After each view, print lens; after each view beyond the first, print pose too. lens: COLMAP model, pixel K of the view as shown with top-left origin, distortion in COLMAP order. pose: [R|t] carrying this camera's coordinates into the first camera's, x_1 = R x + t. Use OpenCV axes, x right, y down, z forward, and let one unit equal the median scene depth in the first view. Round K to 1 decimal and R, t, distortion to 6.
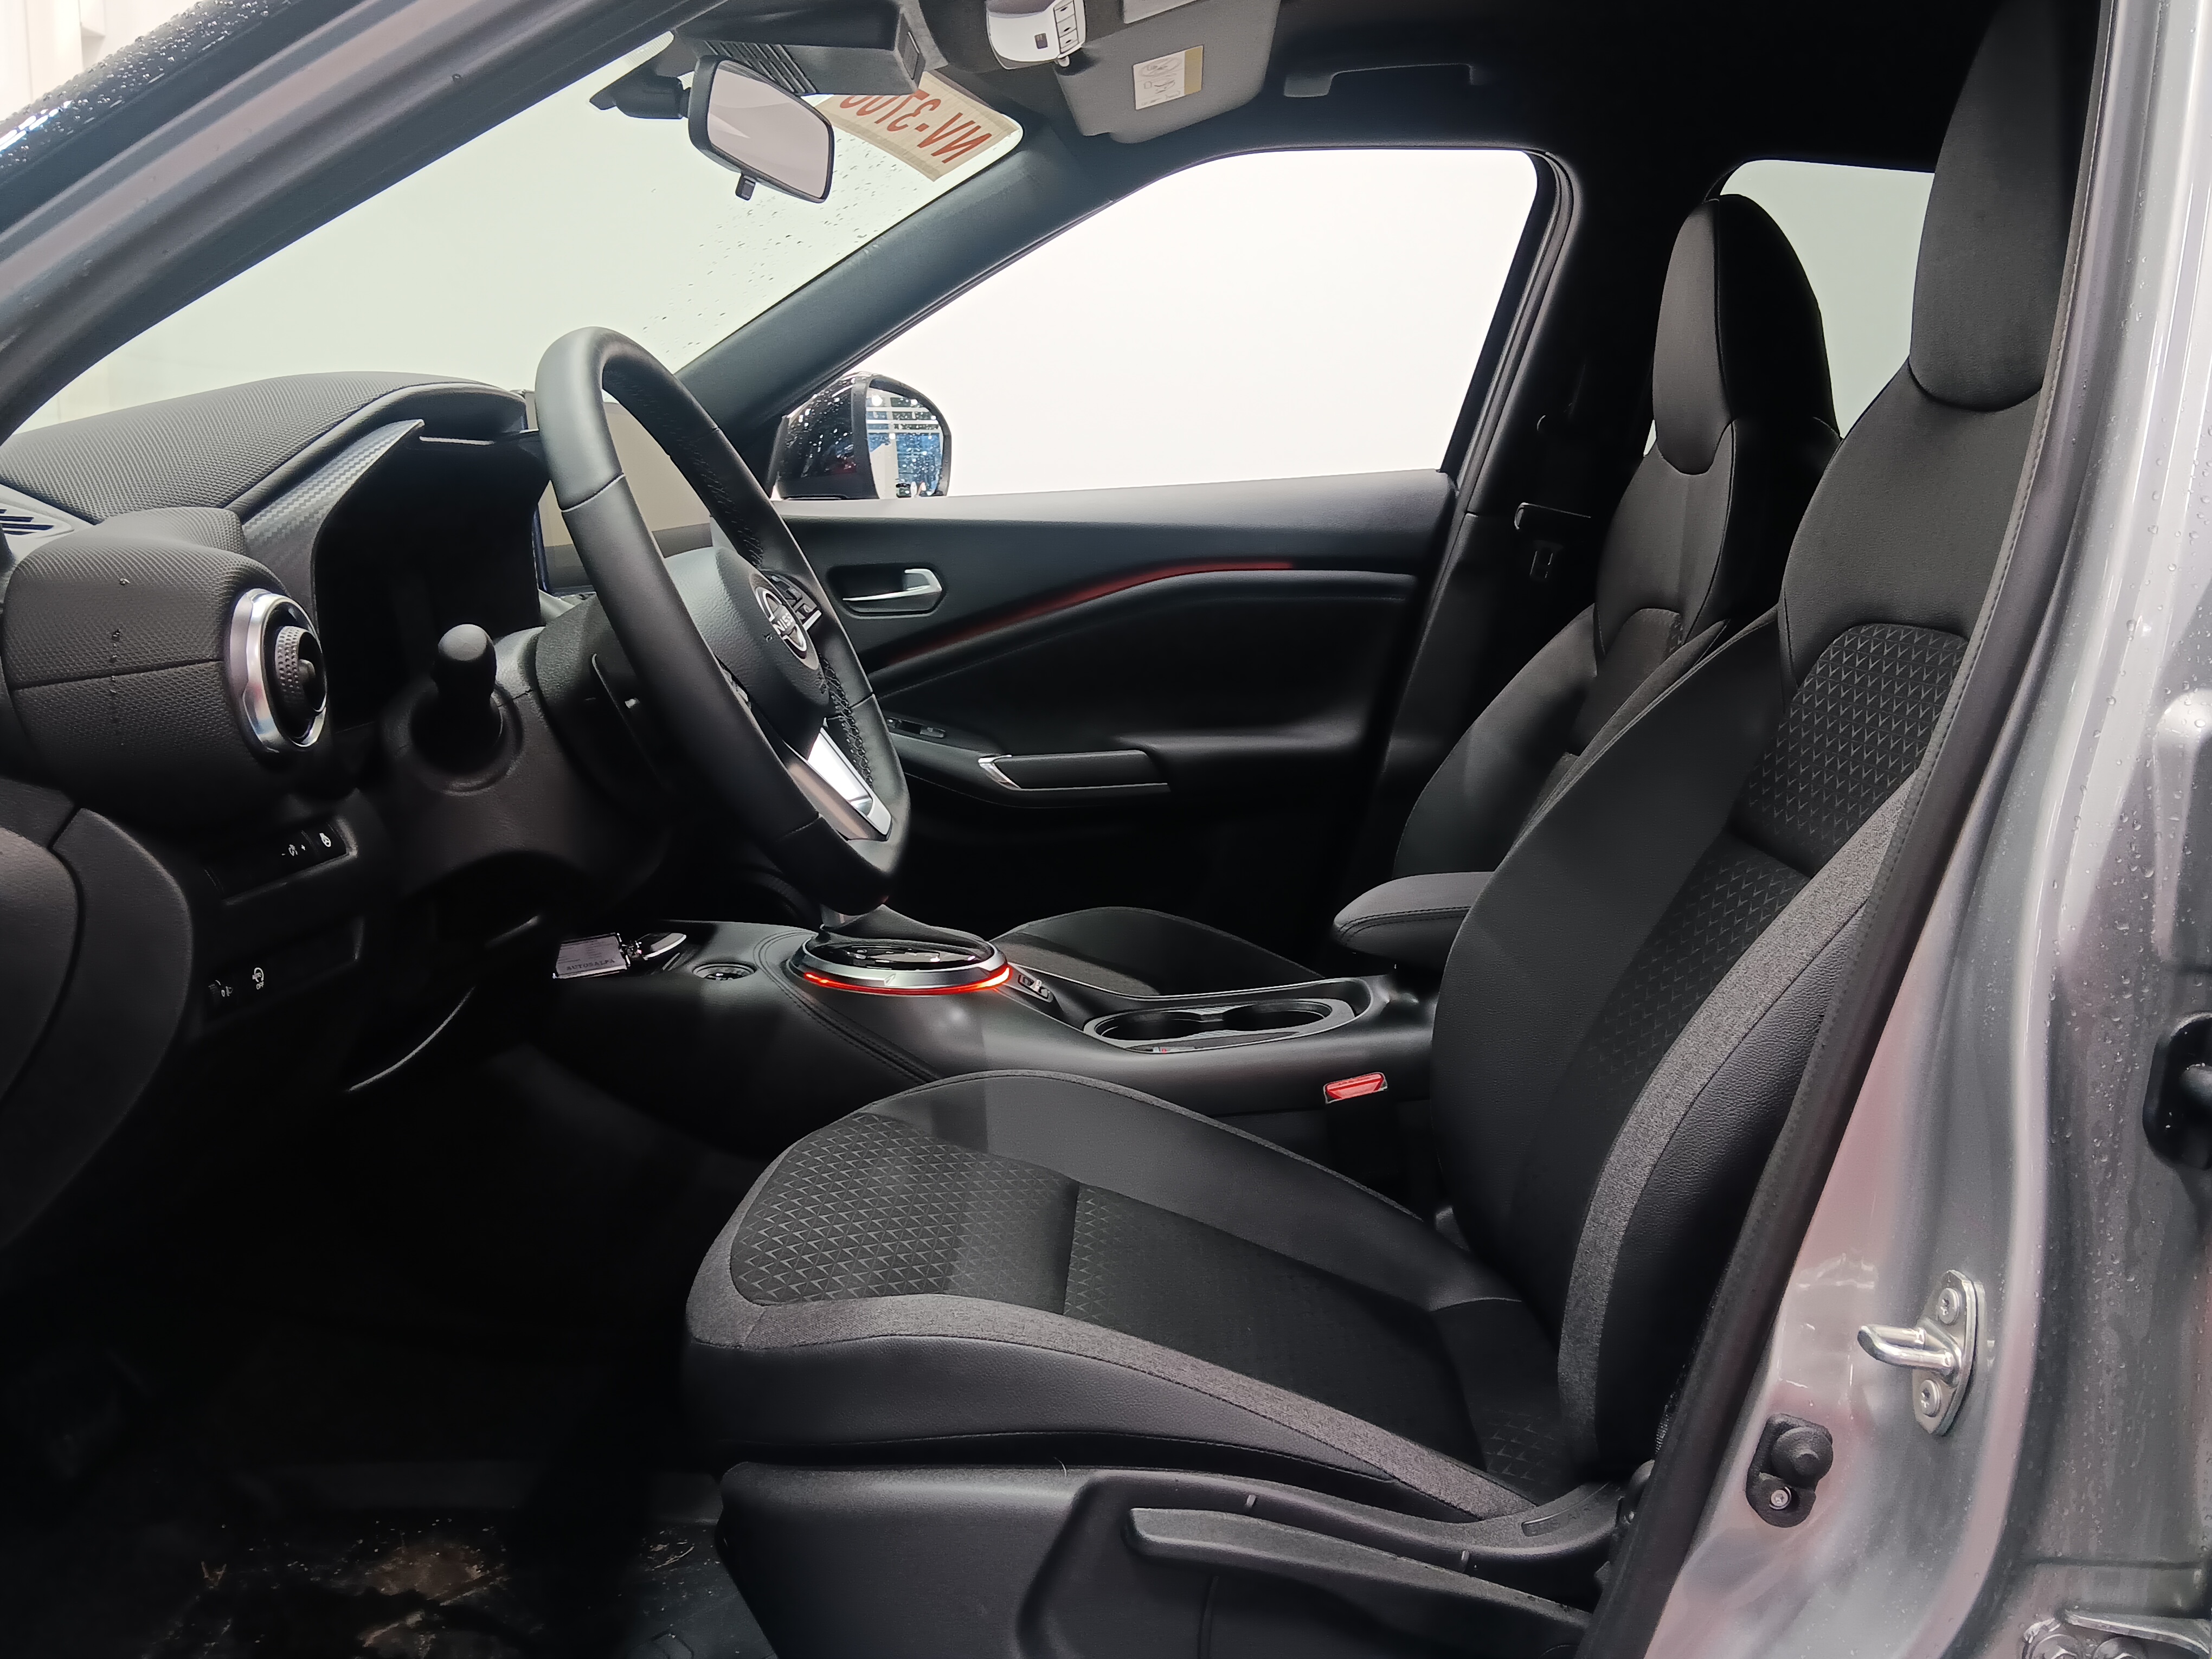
lens RADIAL K [[2626.9, 0, 1105.6], [0, 2626.9, 829.9], [0, 0, 1]] dist [0.033571, 0.000000]
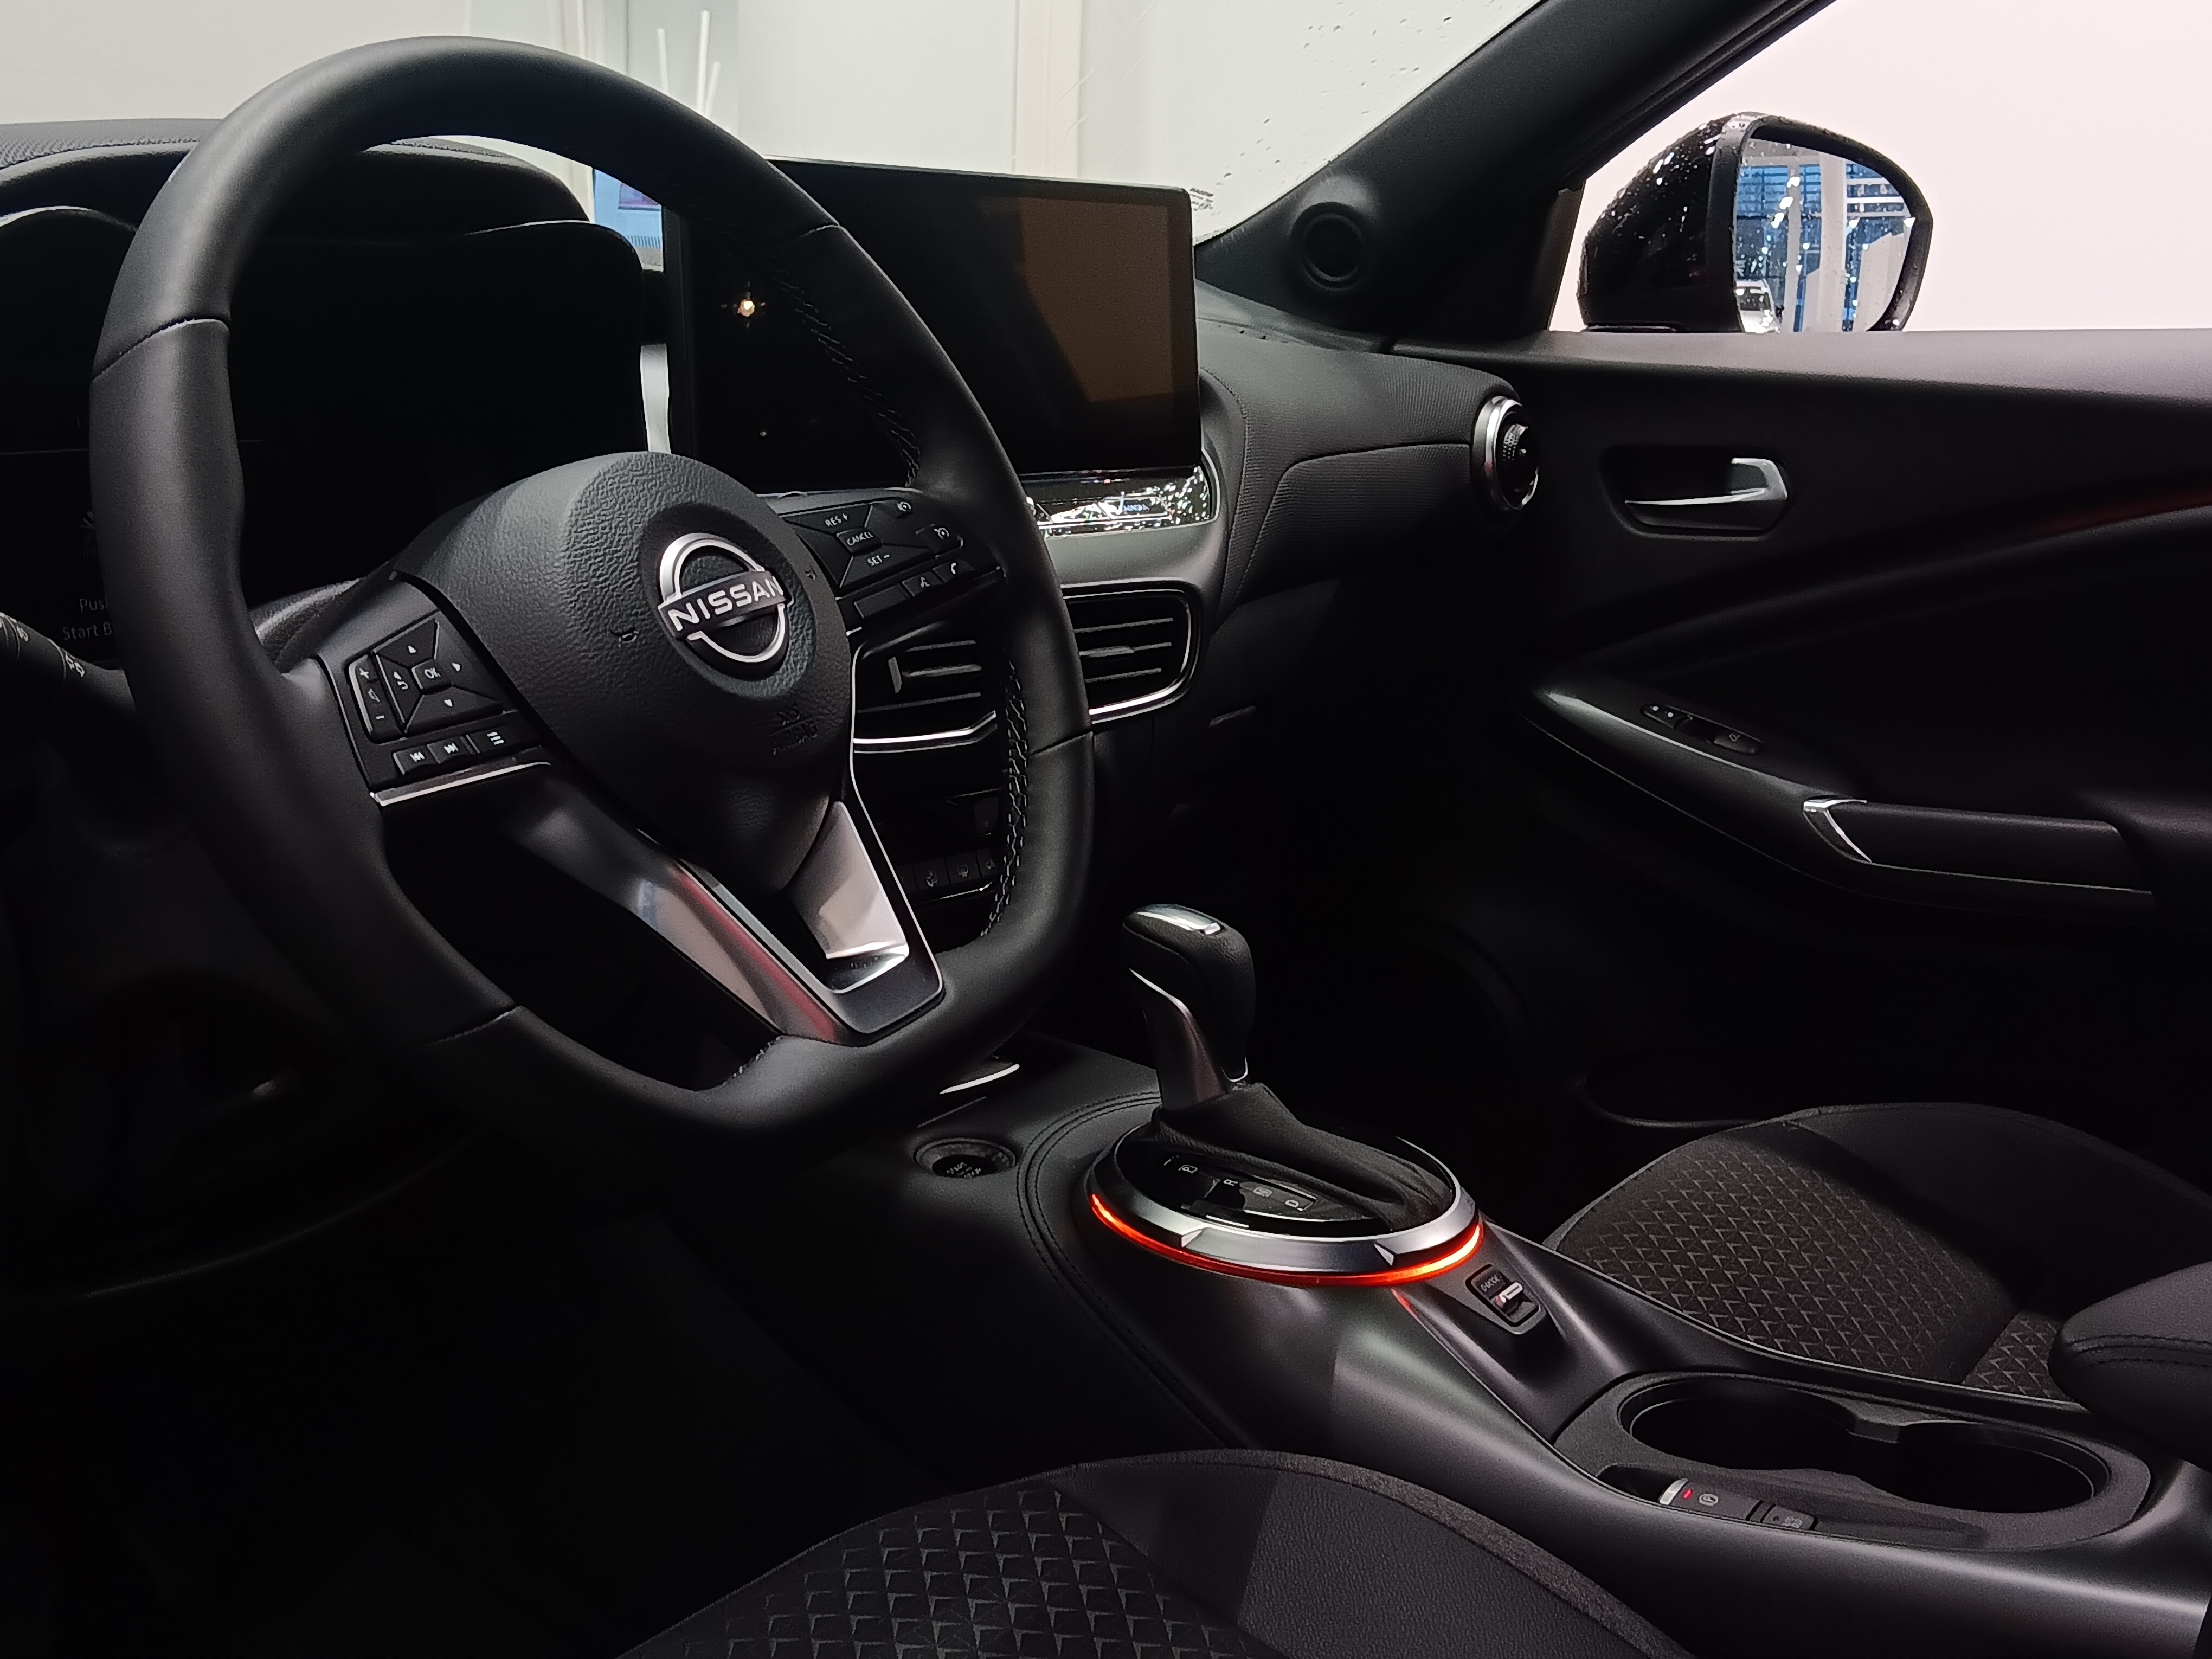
lens RADIAL K [[2626.9, 0, 1106.5], [0, 2626.9, 828.3], [0, 0, 1]] dist [0.033571, 0.000000]
pose [[0.813670, 0.141565, -0.563827, 0.149610], [-0.104551, 0.989717, 0.097618, -0.060372], [0.571849, -0.020480, 0.820104, 0.444425]]
